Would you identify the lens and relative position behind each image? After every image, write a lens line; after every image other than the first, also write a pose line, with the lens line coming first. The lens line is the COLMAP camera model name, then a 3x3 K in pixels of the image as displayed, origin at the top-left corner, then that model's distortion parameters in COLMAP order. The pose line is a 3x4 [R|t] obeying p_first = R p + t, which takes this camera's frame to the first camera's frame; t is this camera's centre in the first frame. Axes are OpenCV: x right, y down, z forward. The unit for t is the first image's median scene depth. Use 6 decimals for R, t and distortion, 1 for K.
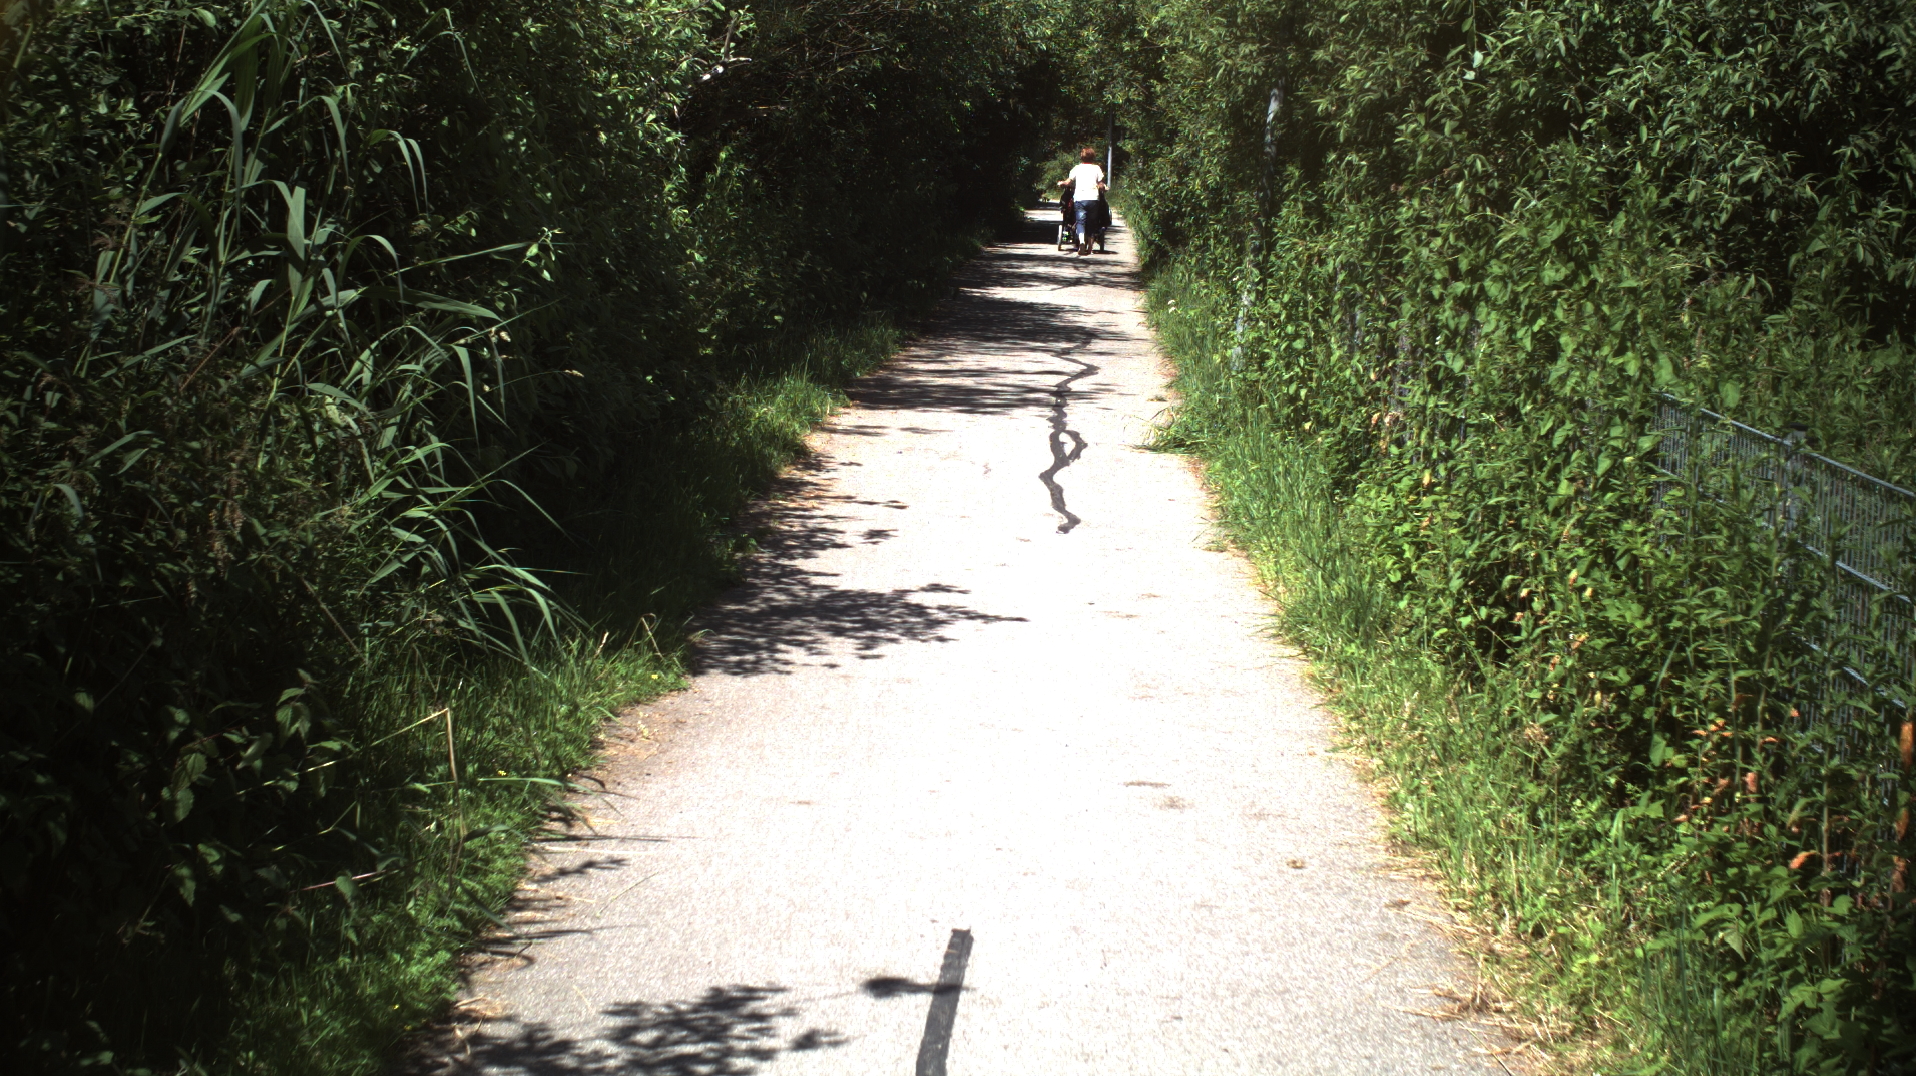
lens RADIAL K [[2694.4, 0, 958.0], [0, 2694.4, 538.0], [0, 0, 1]] dist [-0.181508, 0.095853]
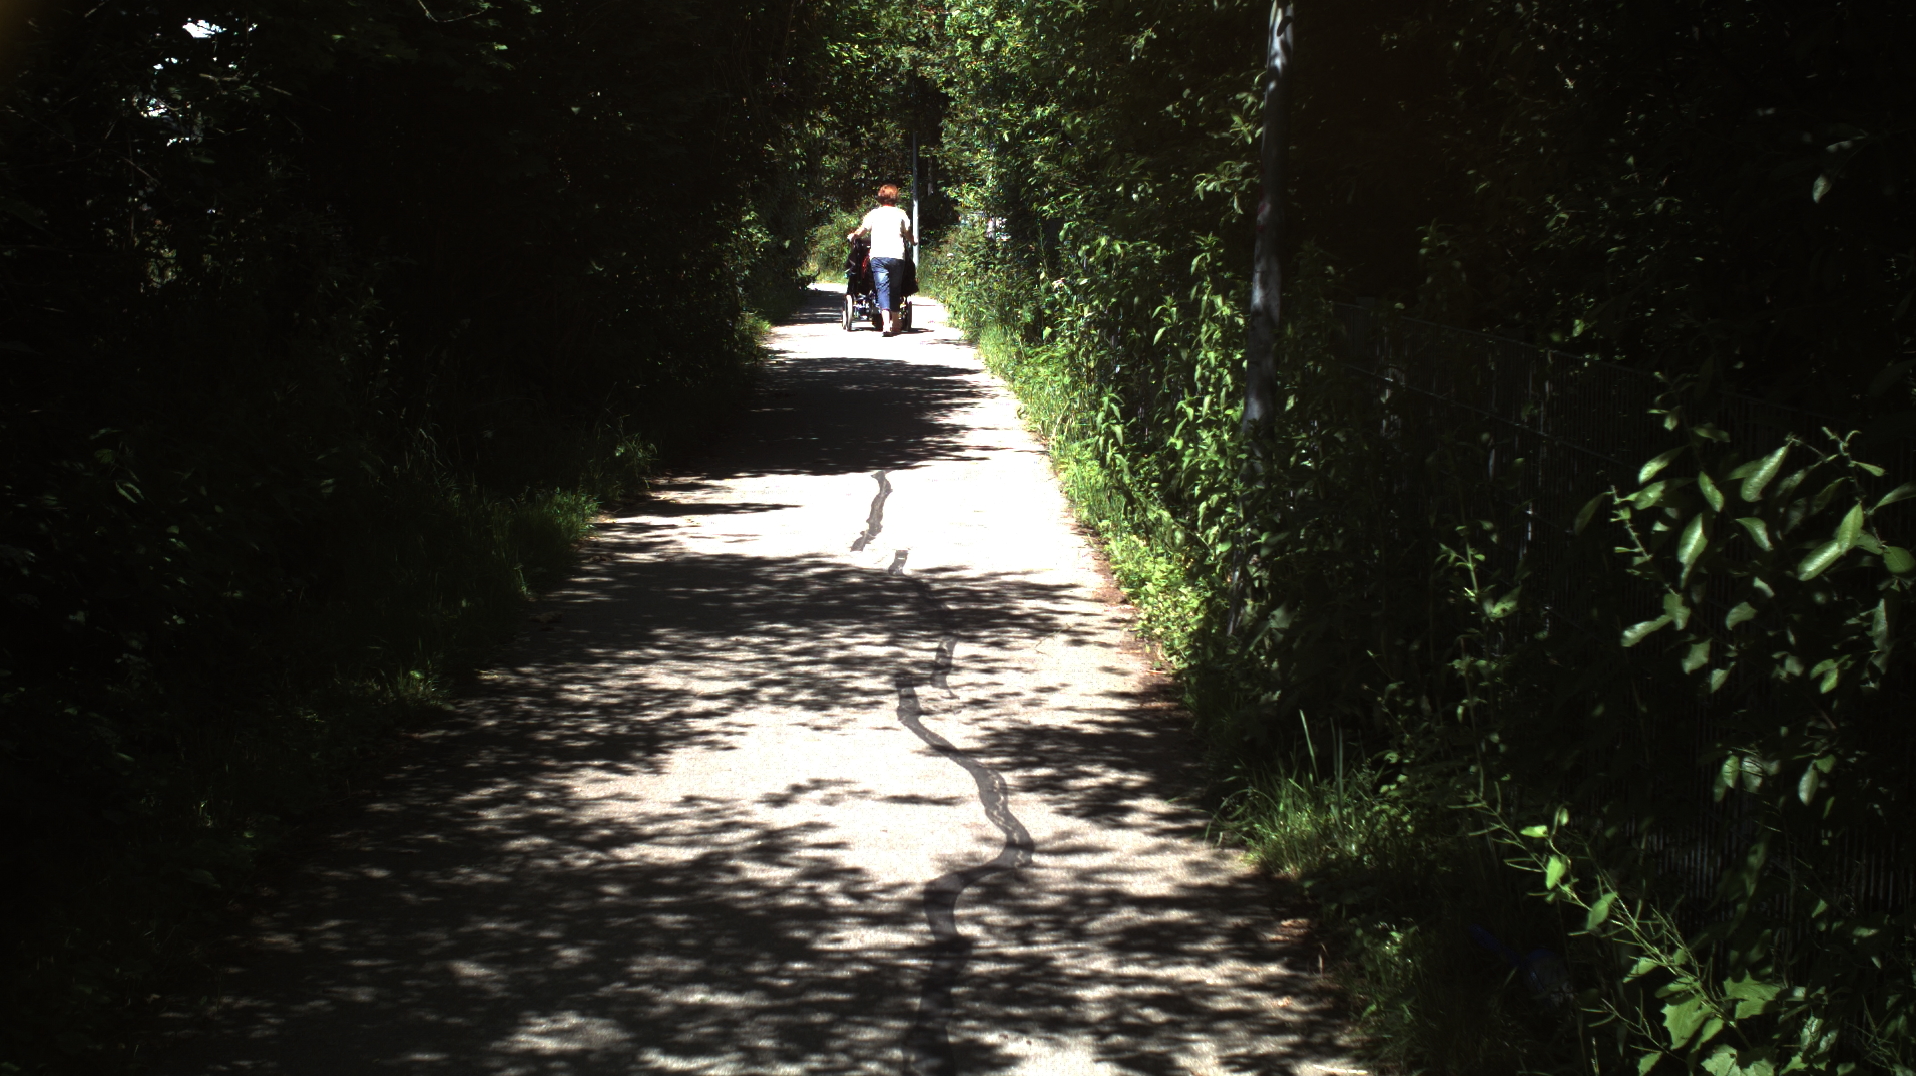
lens RADIAL K [[2694.4, 0, 958.0], [0, 2694.4, 538.0], [0, 0, 1]] dist [-0.181508, 0.095853]
pose [[0.996150, -0.043658, 0.076024, 0.075669], [0.045224, 0.998796, -0.019000, -0.271769], [-0.075103, 0.022365, 0.996925, 1.867984]]
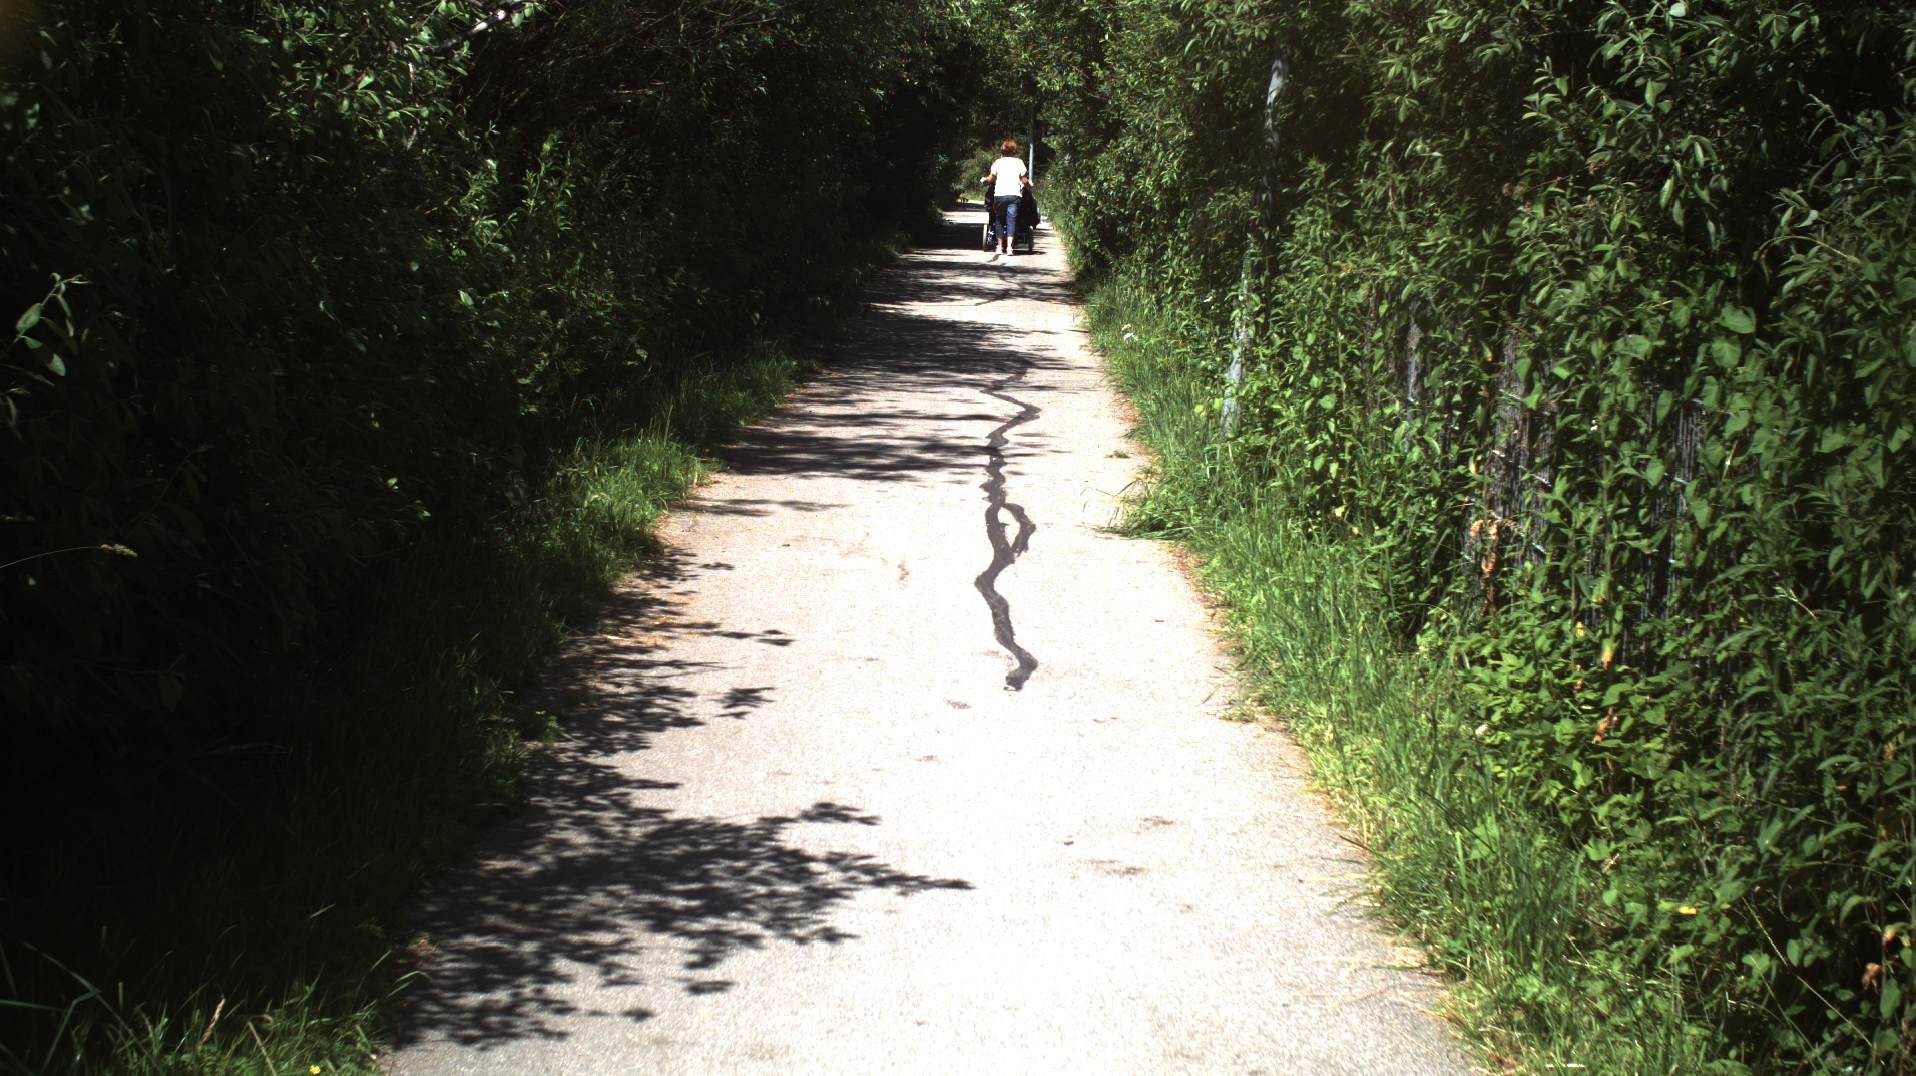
lens RADIAL K [[2694.4, 0, 958.0], [0, 2694.4, 538.0], [0, 0, 1]] dist [-0.181508, 0.095853]
pose [[0.999505, -0.004841, 0.031089, 0.002877], [0.004836, 0.999988, 0.000234, -0.035369], [-0.031090, -0.000083, 0.999517, 0.267874]]
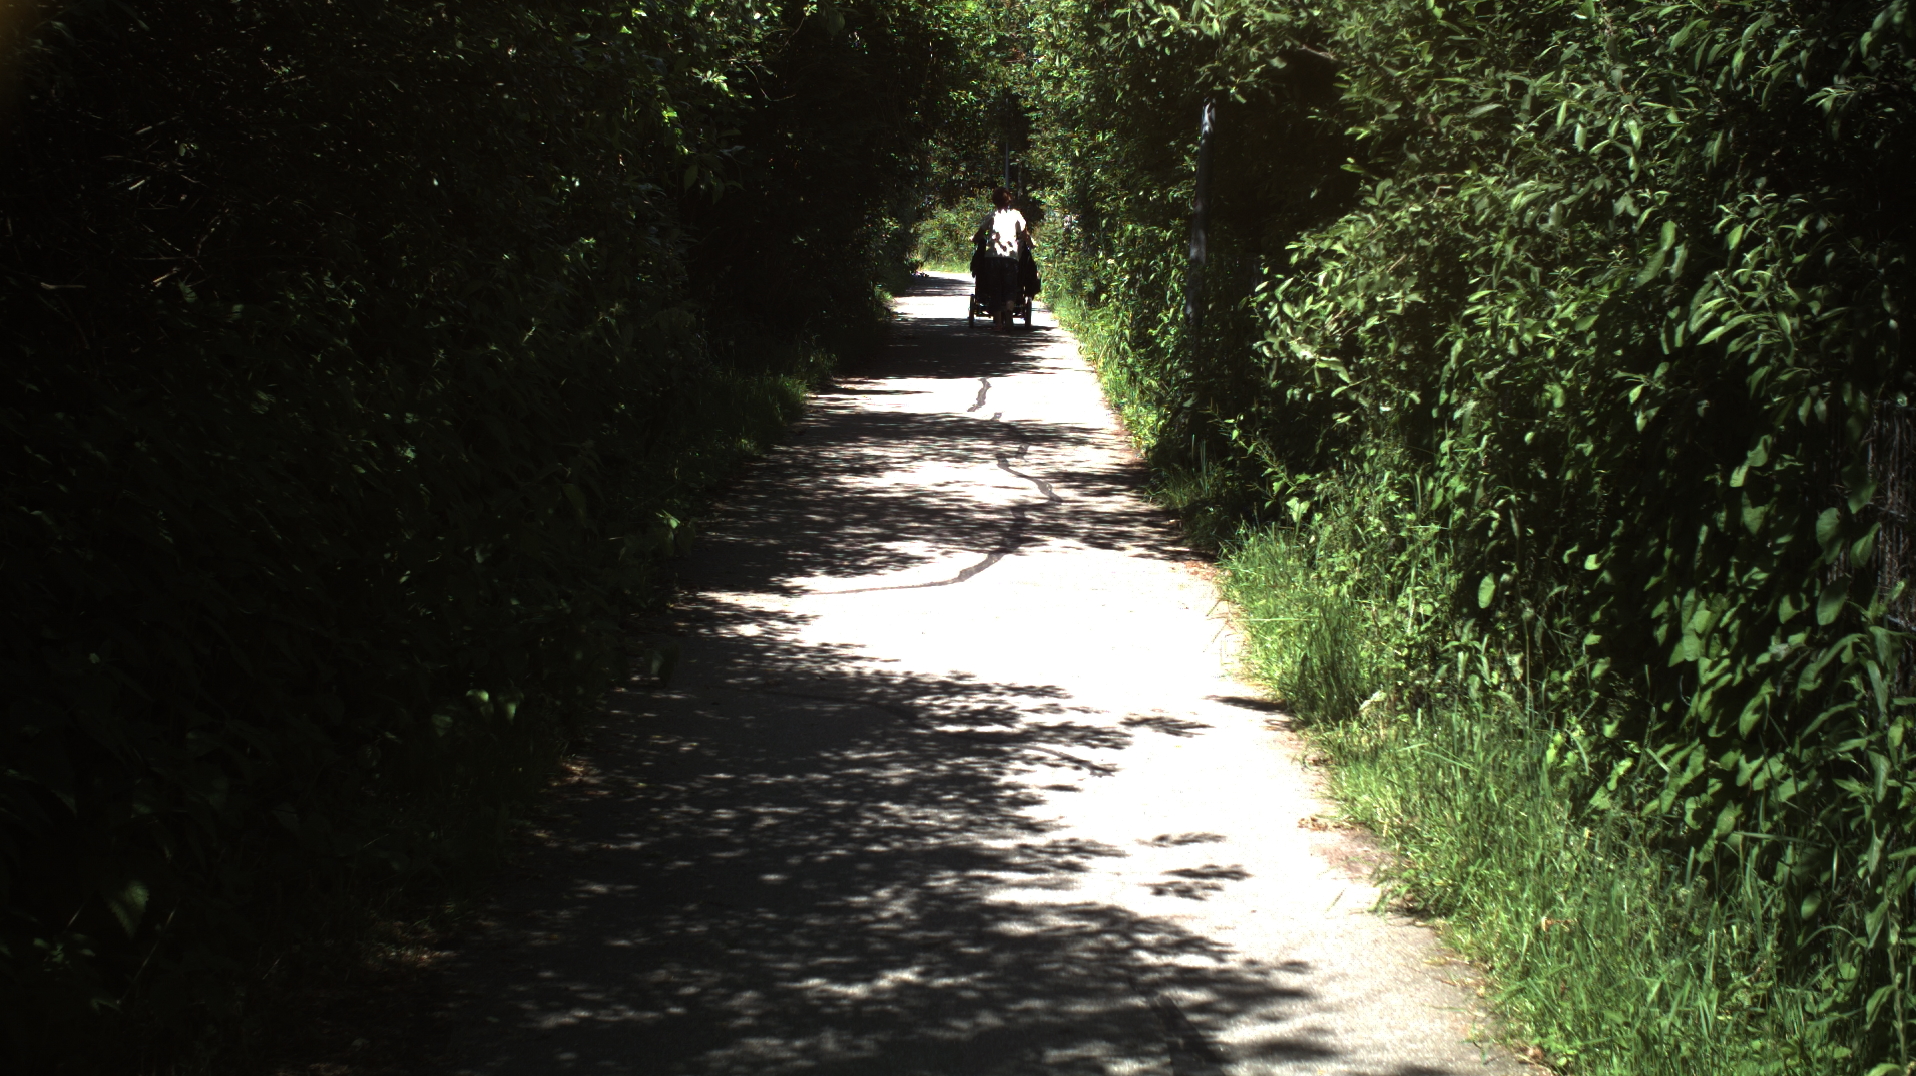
lens RADIAL K [[2694.4, 0, 958.0], [0, 2694.4, 538.0], [0, 0, 1]] dist [-0.181508, 0.095853]
pose [[0.998701, -0.023168, 0.045378, 0.037413], [0.024122, 0.999497, -0.020584, -0.192559], [-0.044878, 0.021651, 0.998758, 1.337174]]
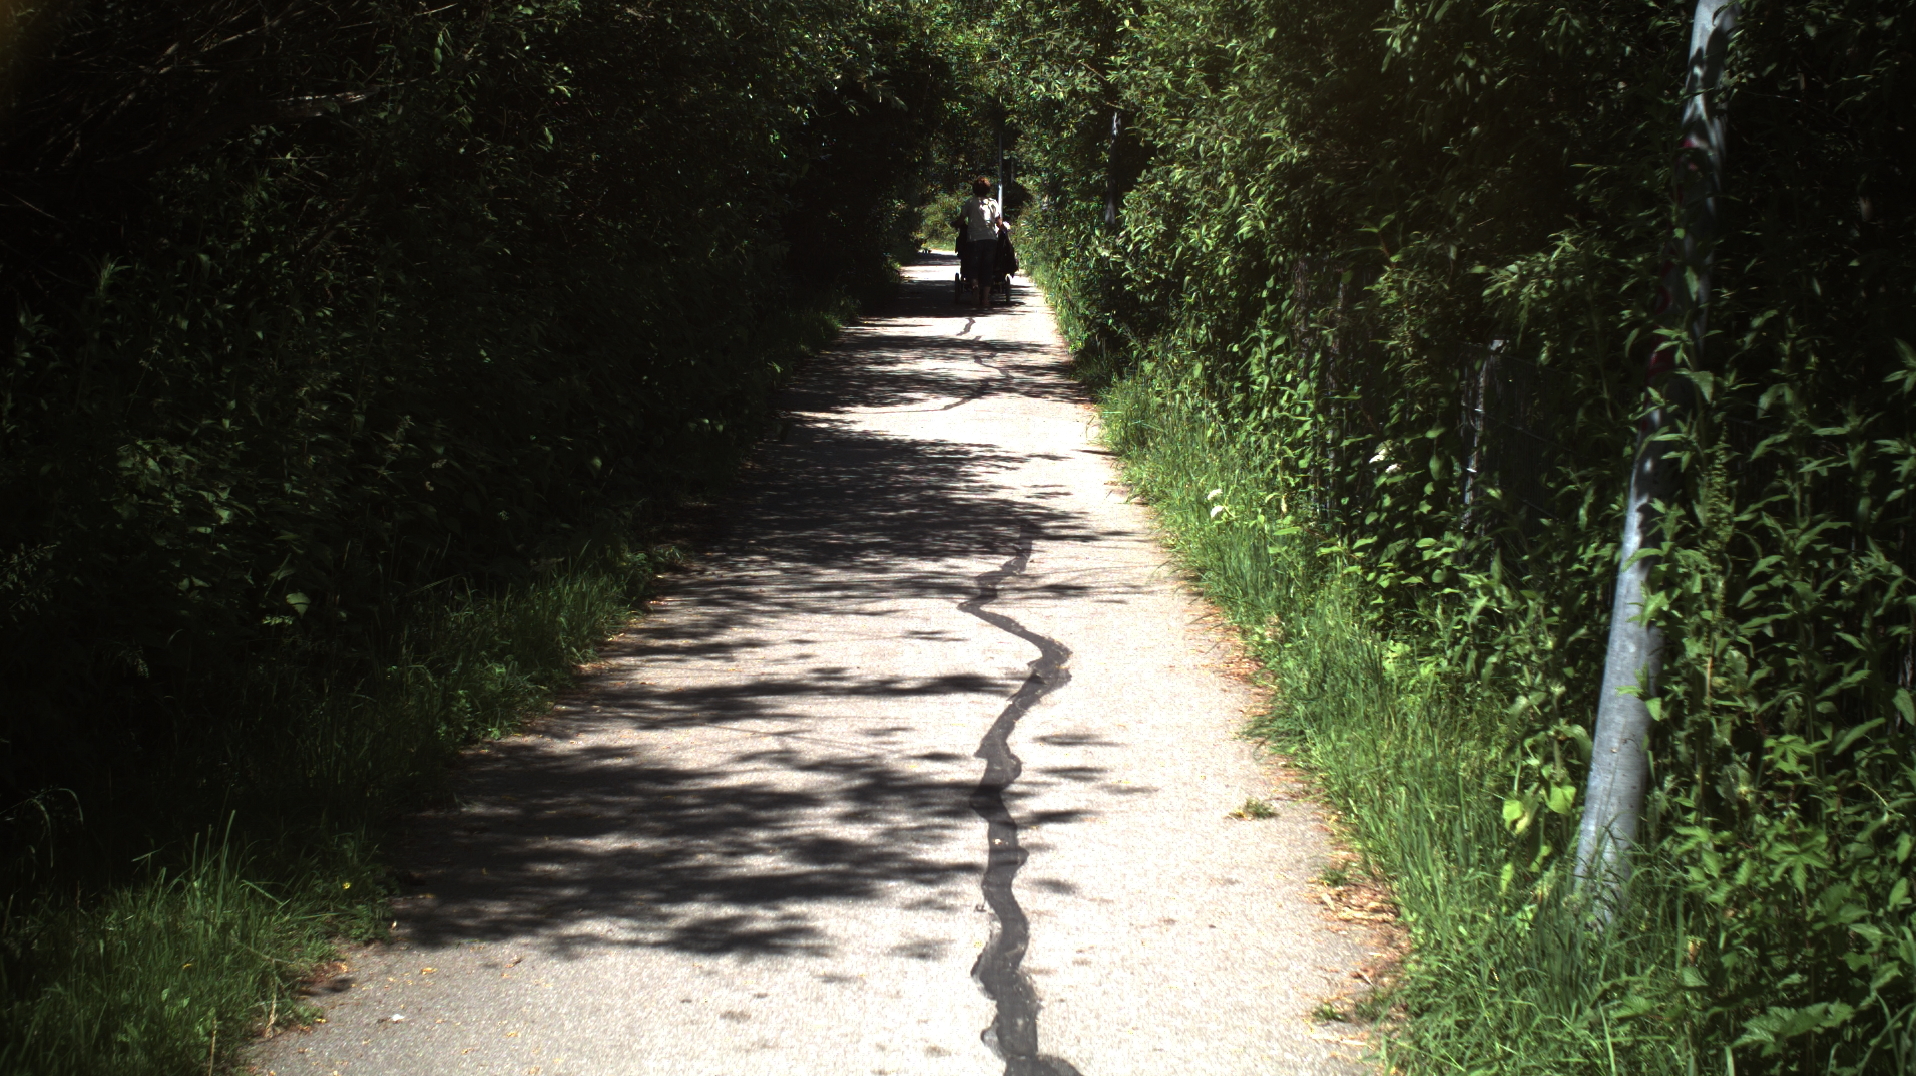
lens RADIAL K [[2694.4, 0, 958.0], [0, 2694.4, 538.0], [0, 0, 1]] dist [-0.181508, 0.095853]
pose [[0.998712, -0.027826, 0.042433, 0.022284], [0.028532, 0.999463, -0.016121, -0.110730], [-0.041962, 0.017311, 0.998969, 0.802234]]
